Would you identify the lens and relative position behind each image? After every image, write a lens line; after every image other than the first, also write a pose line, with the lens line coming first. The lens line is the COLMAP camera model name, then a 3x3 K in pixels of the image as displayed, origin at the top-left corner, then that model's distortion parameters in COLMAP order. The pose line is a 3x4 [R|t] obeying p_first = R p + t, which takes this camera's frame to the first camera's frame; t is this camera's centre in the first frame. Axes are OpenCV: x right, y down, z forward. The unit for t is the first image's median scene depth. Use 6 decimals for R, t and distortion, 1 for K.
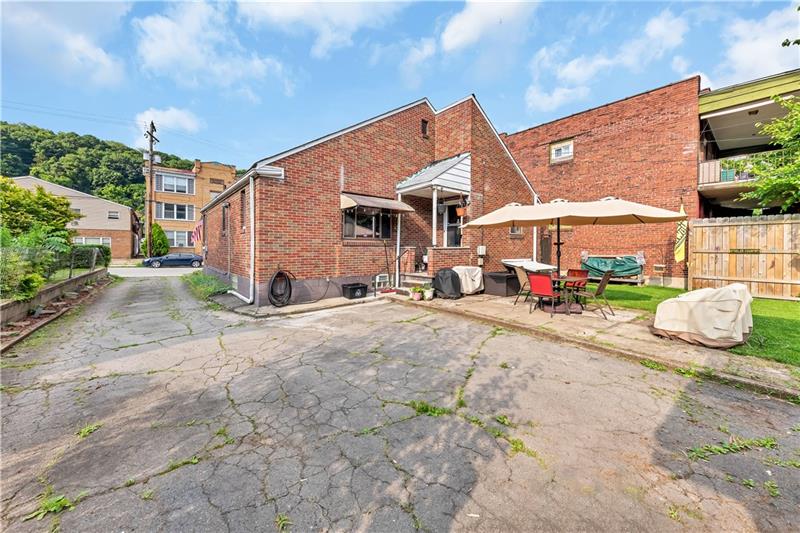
lens RADIAL K [[292.6, 0, 399.8], [0, 292.6, 251.5], [0, 0, 1]] dist [0.000092, 0.000010]
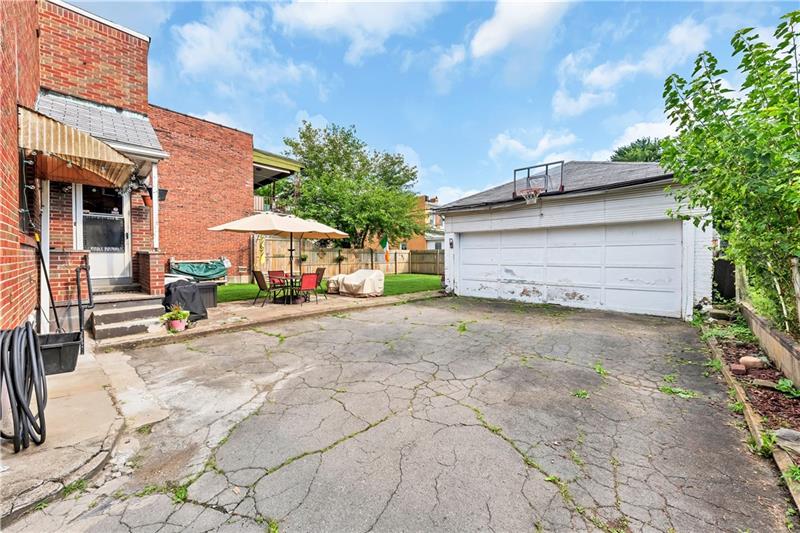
lens RADIAL K [[299.9, 0, 400.0], [0, 299.9, 266.5], [0, 0, 1]] dist [-0.000128, -0.000009]
pose [[-0.138738, -0.036720, 0.989648, -1.331859], [0.007711, 0.999242, 0.038157, -0.005061], [-0.990299, 0.012925, -0.138350, 1.164350]]
